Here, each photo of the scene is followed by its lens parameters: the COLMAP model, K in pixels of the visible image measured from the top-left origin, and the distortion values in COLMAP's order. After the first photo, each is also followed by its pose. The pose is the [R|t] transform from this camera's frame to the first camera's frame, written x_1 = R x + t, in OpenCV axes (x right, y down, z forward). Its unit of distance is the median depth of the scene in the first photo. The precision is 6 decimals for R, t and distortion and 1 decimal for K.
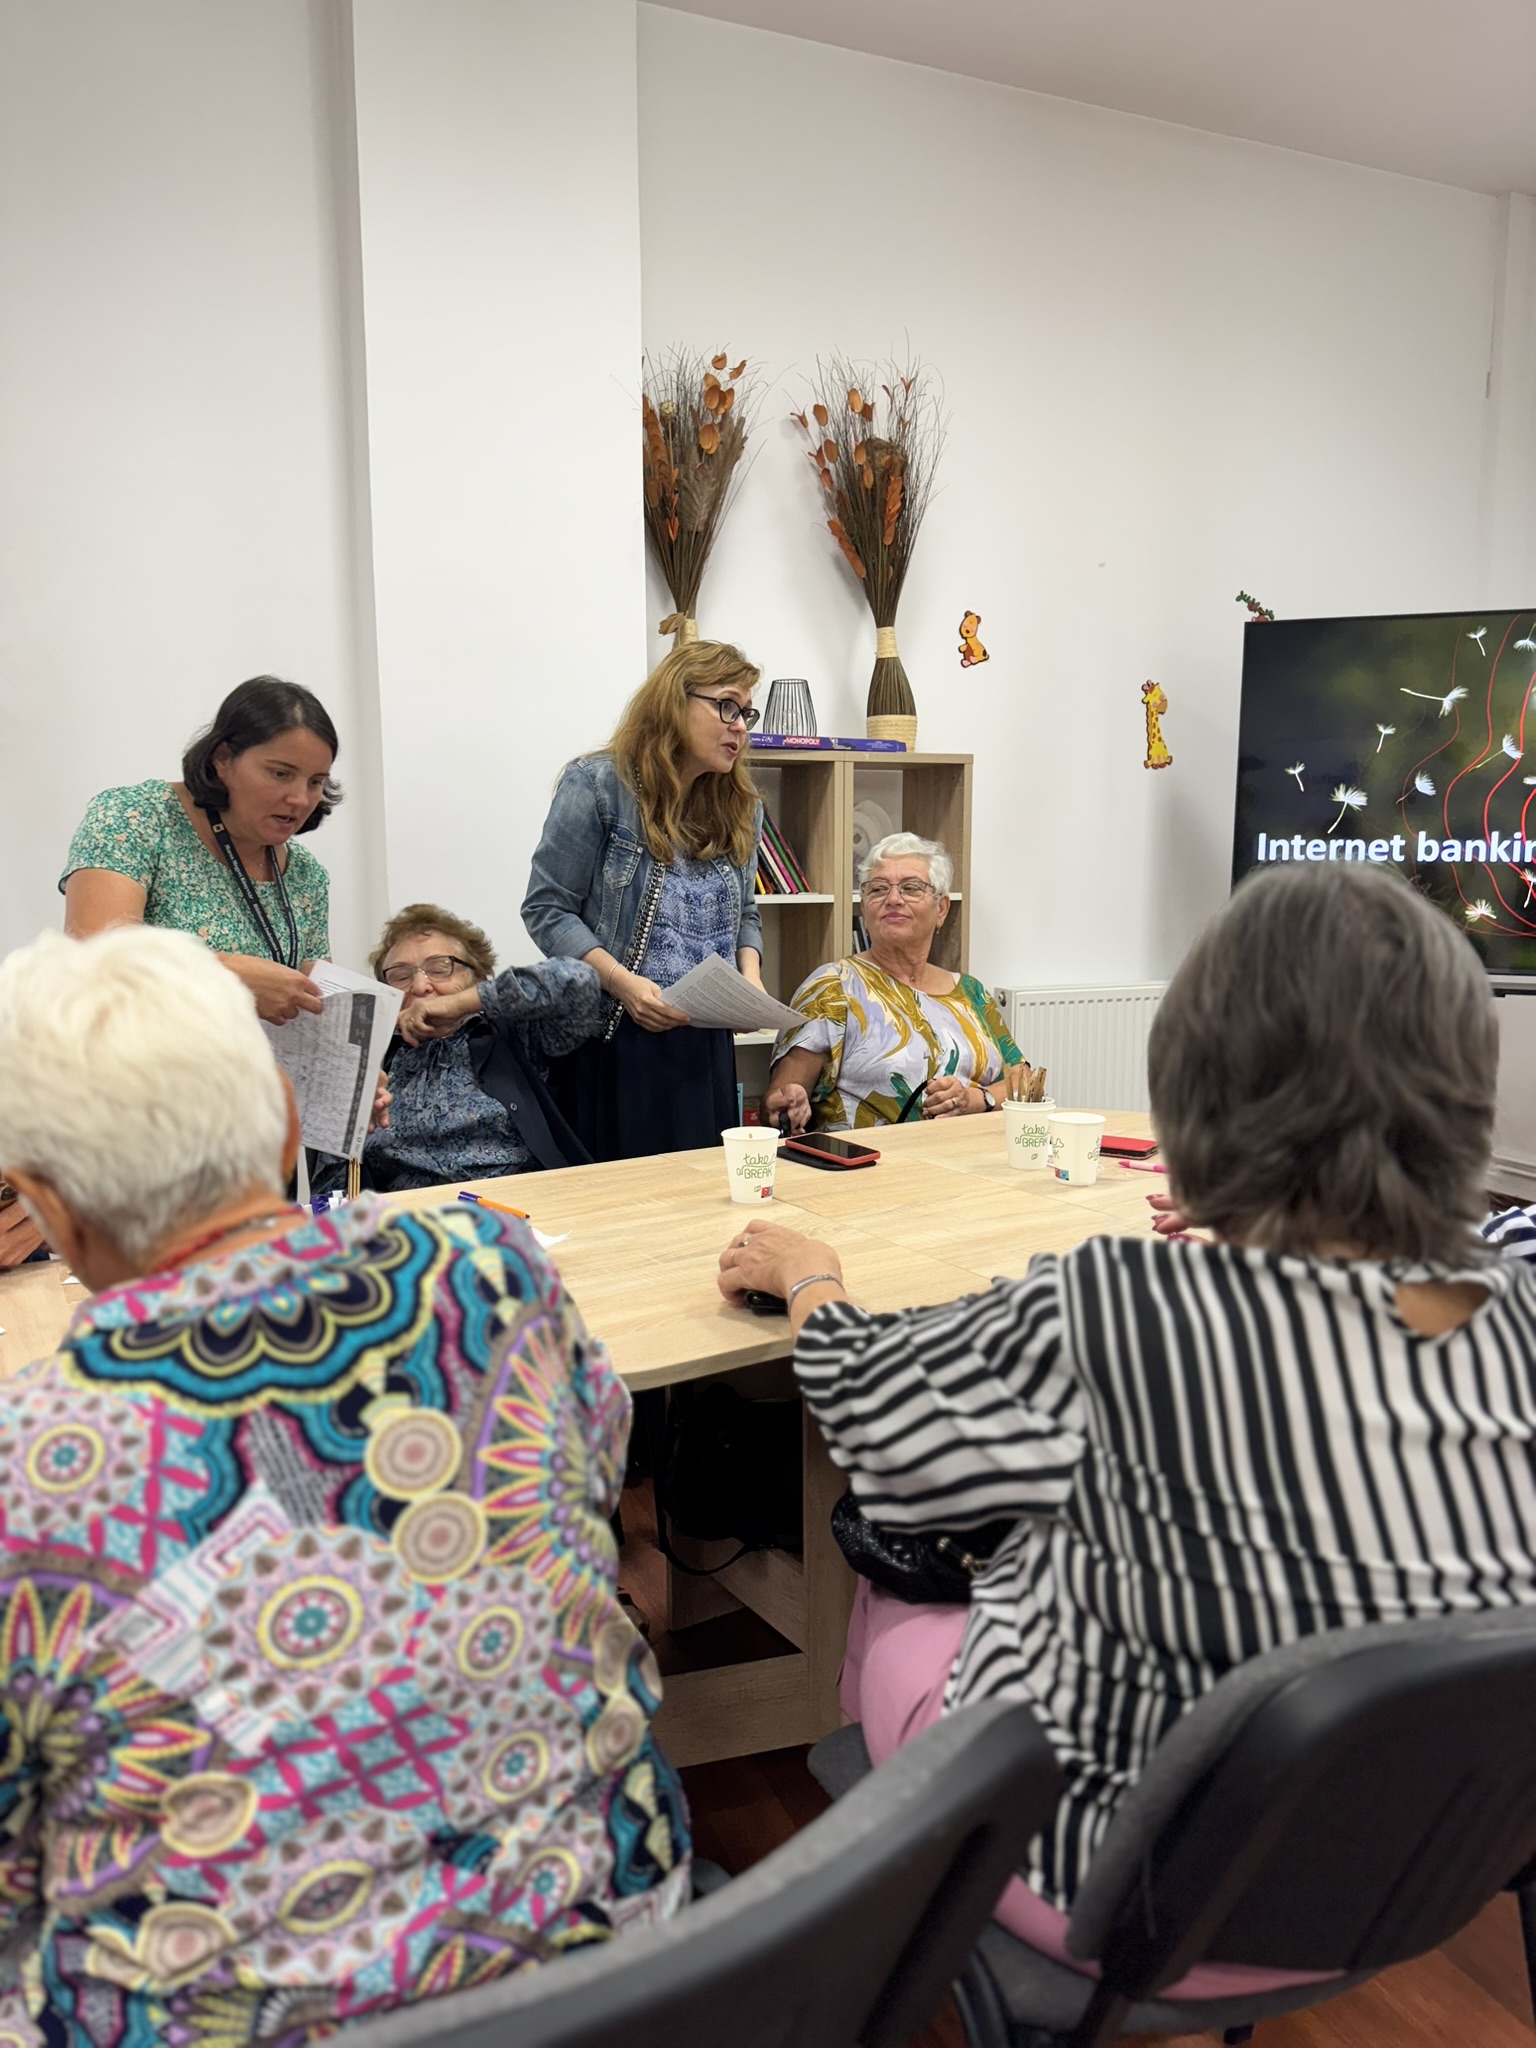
lens RADIAL K [[1417.0, 0, 769.1], [0, 1417.0, 1027.7], [0, 0, 1]] dist [0.003707, 0.001260]
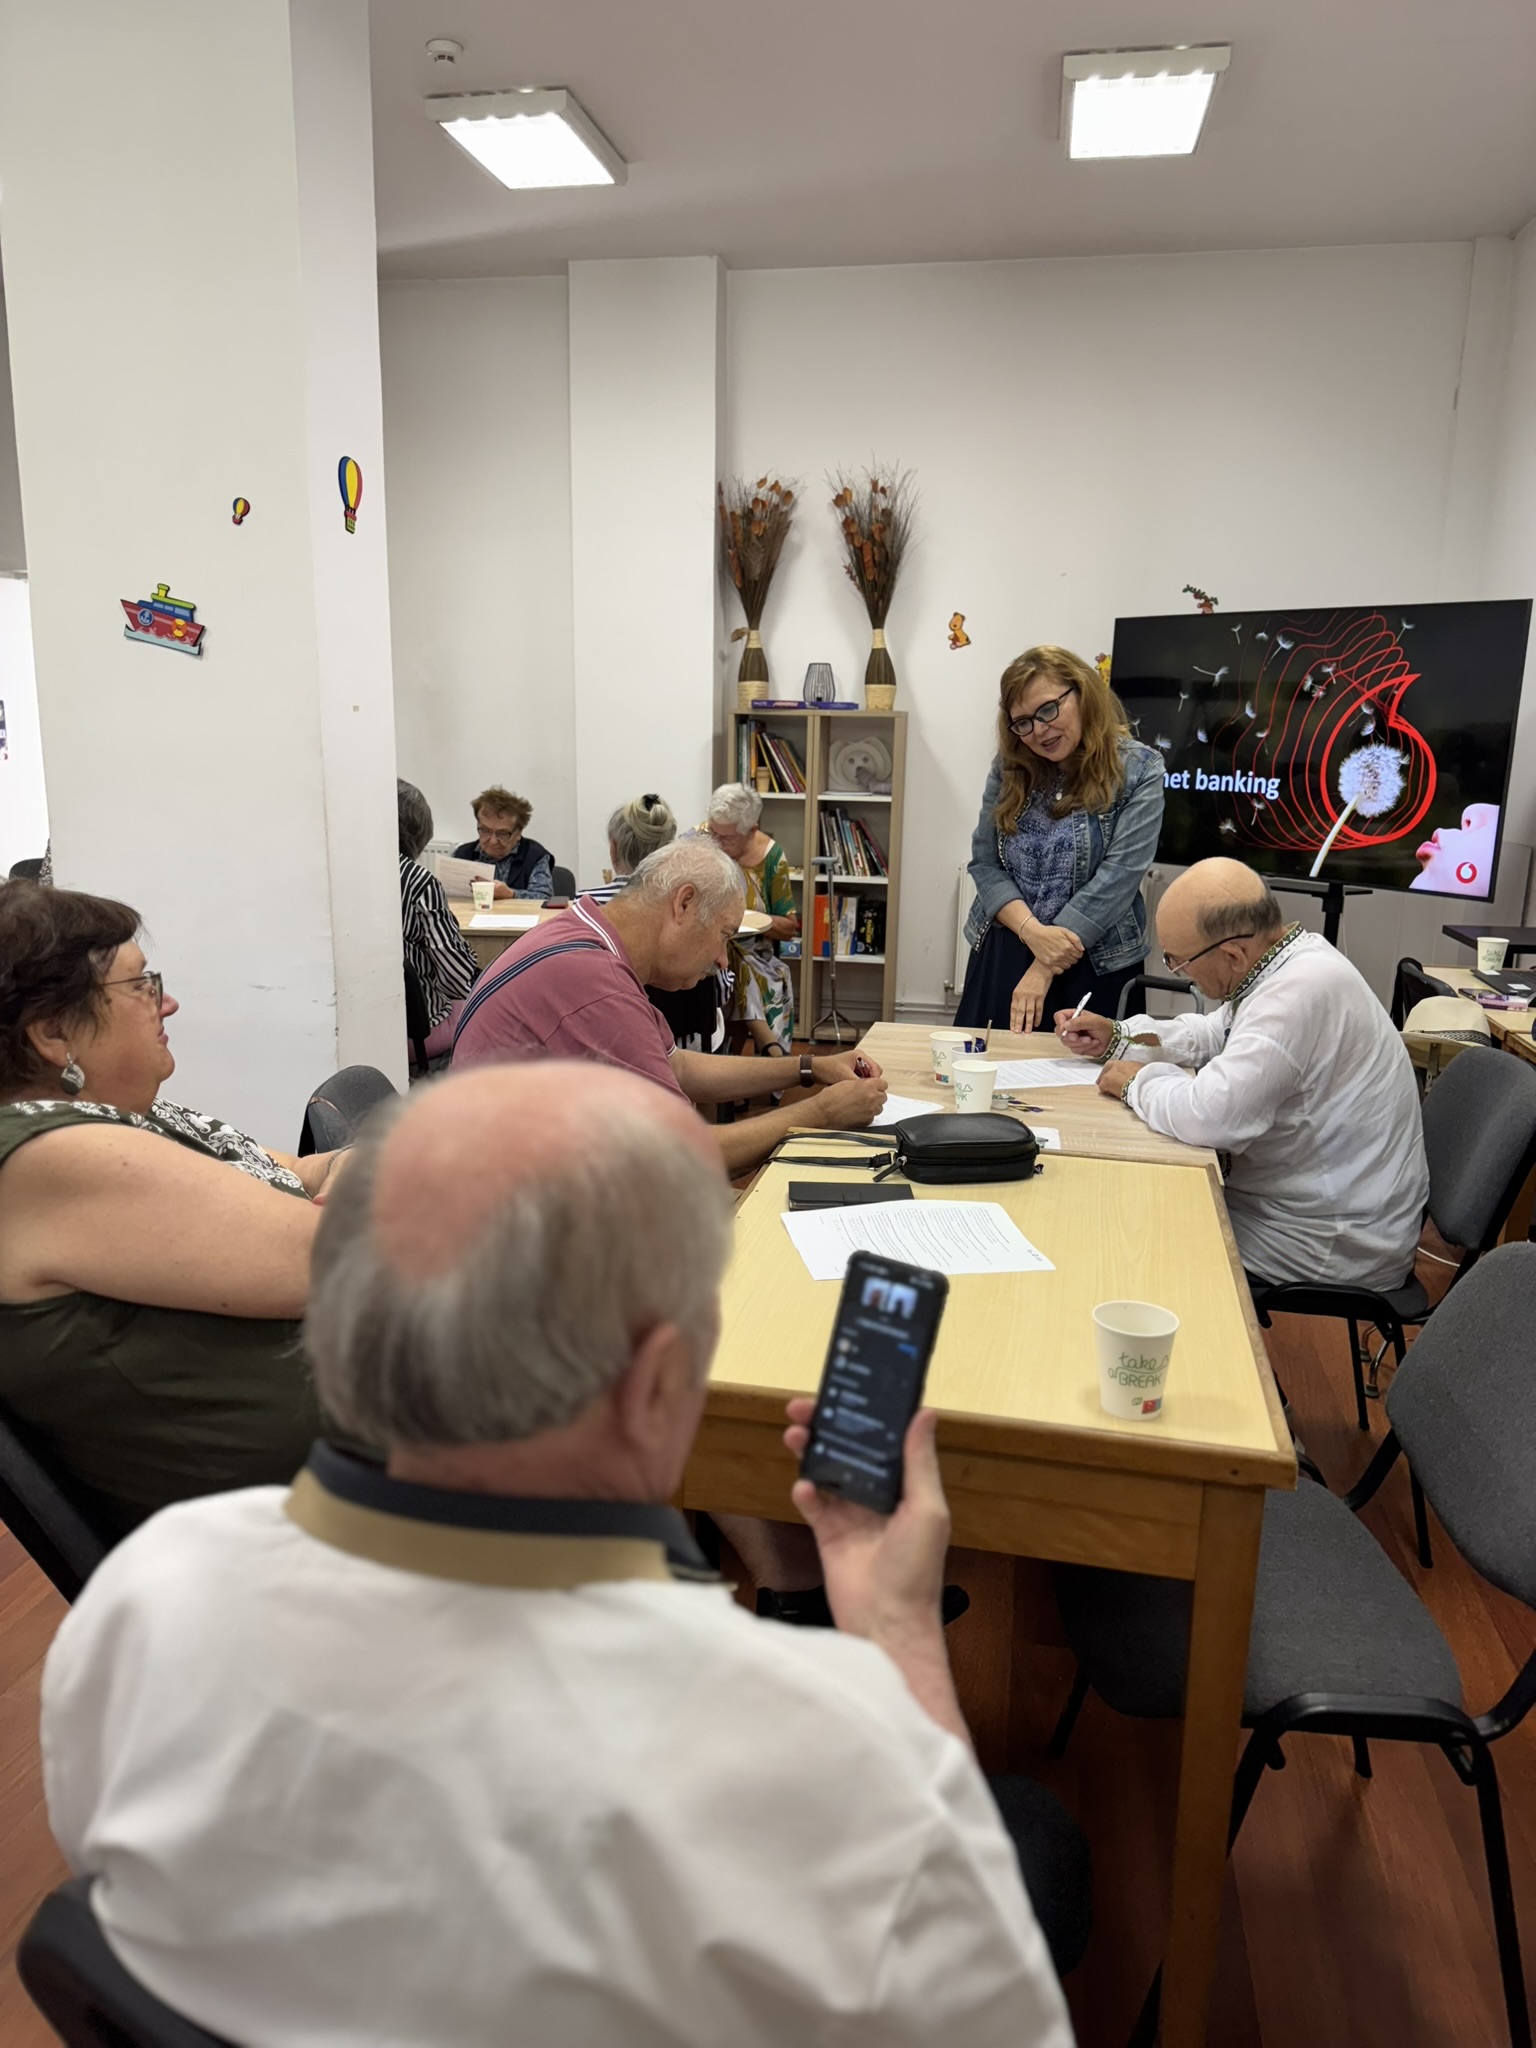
lens RADIAL K [[1417.0, 0, 767.2], [0, 1417.0, 1022.5], [0, 0, 1]] dist [0.003707, 0.001260]
pose [[0.850172, 0.126006, -0.511205, 0.855508], [-0.086013, 0.991135, 0.101257, 0.008466], [0.519432, -0.042116, 0.853473, -0.459036]]
